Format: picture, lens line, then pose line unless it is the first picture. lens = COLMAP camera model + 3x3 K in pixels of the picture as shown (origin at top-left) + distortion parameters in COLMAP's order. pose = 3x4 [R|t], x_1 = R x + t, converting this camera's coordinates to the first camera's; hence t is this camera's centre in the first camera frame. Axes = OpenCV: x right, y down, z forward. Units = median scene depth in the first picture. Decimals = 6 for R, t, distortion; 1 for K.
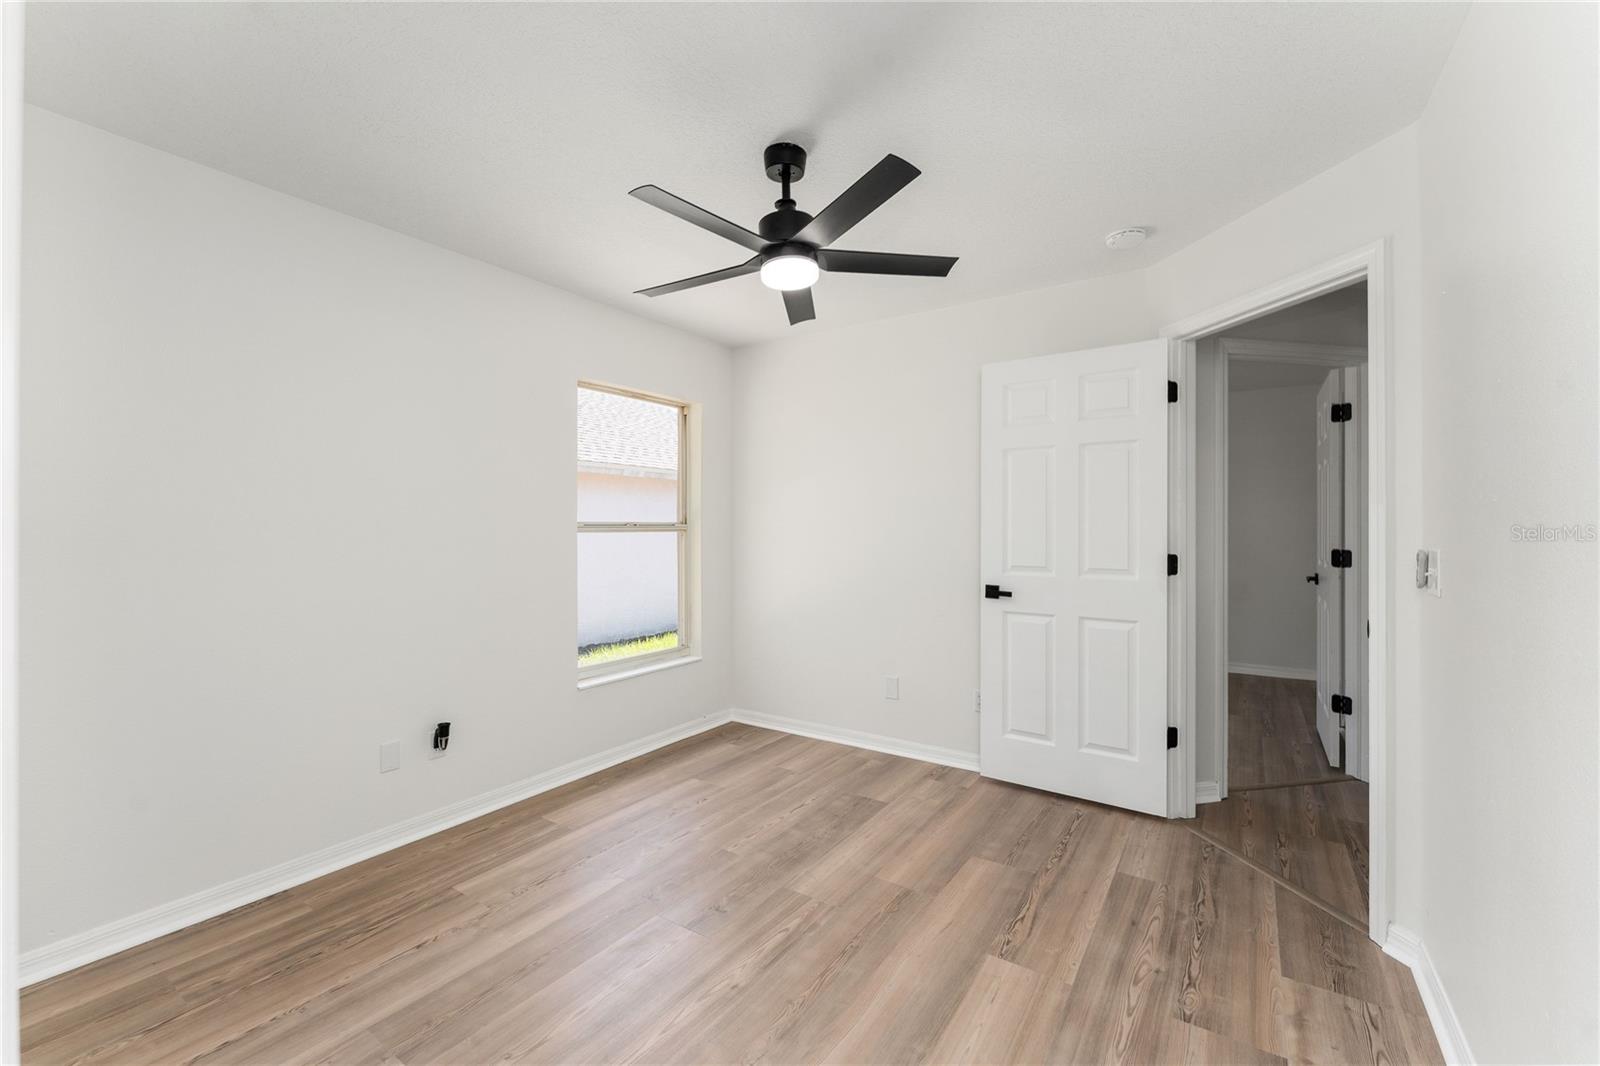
lens RADIAL K [[640.3, 0, 809.7], [0, 640.3, 531.4], [0, 0, 1]] dist [-0.002485, 0.000777]
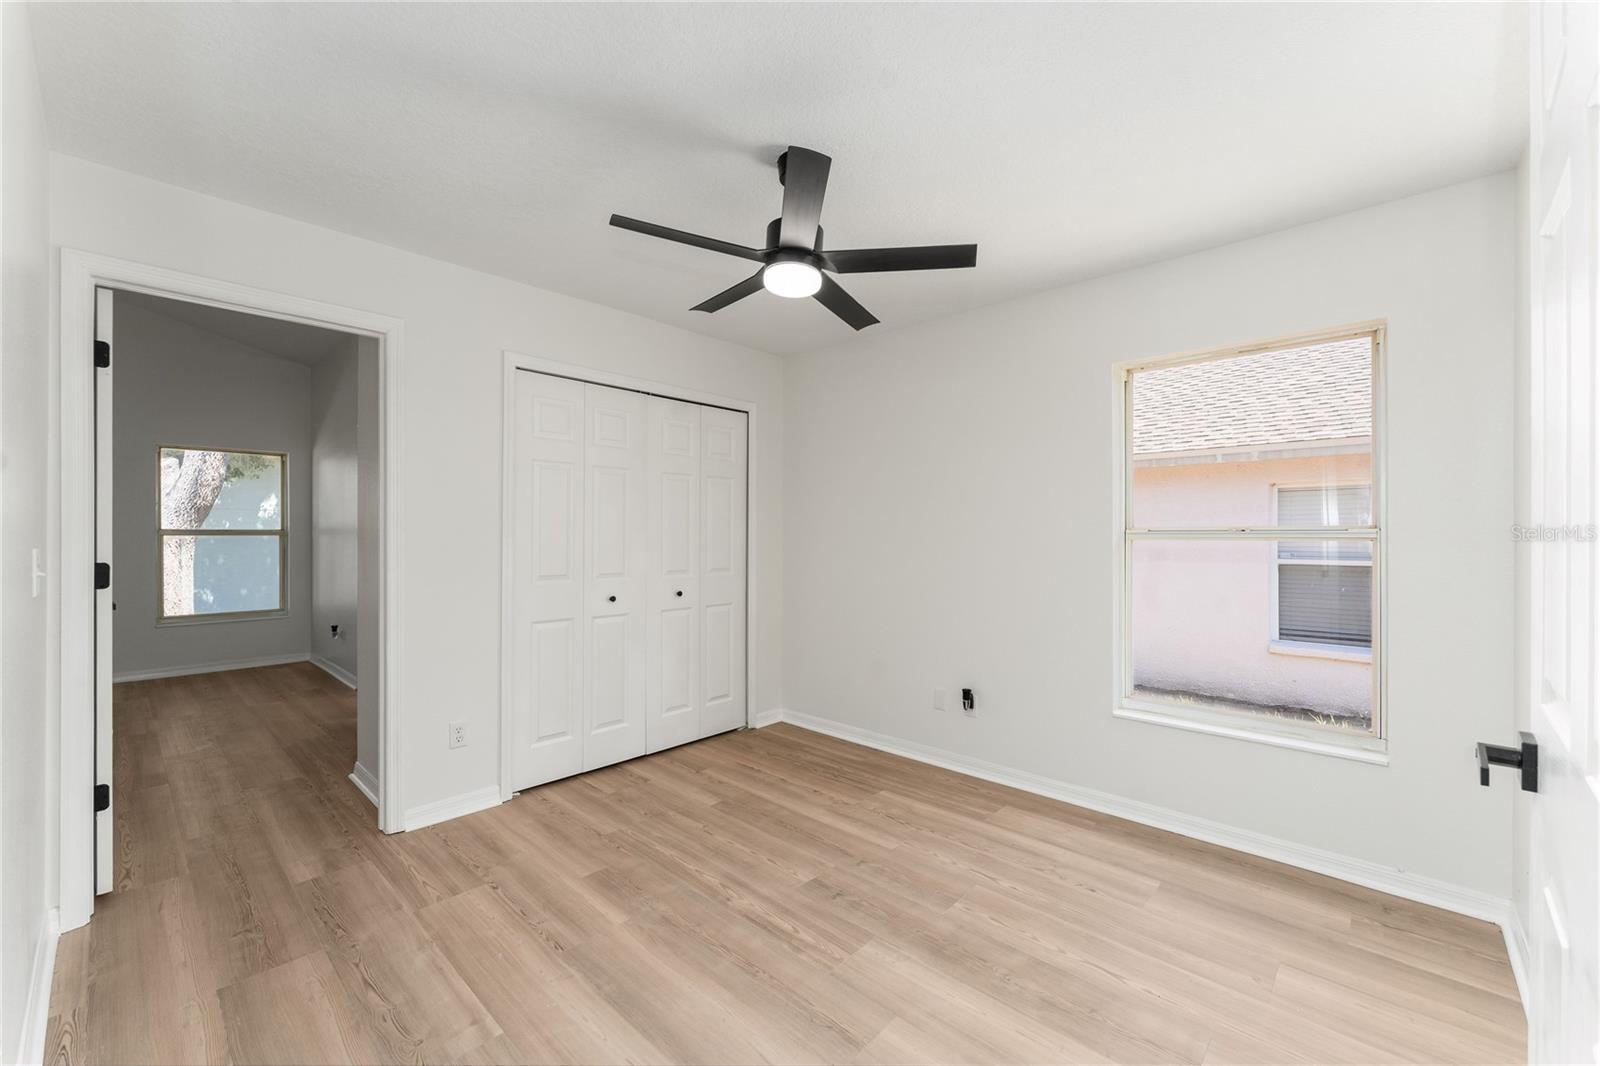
lens RADIAL K [[640.3, 0, 804.1], [0, 640.3, 520.4], [0, 0, 1]] dist [-0.002485, 0.000777]
pose [[-0.145390, -0.022531, -0.989118, 0.881181], [-0.009085, 0.999729, -0.021437, -0.000162], [0.989333, 0.005870, -0.145555, 1.050560]]
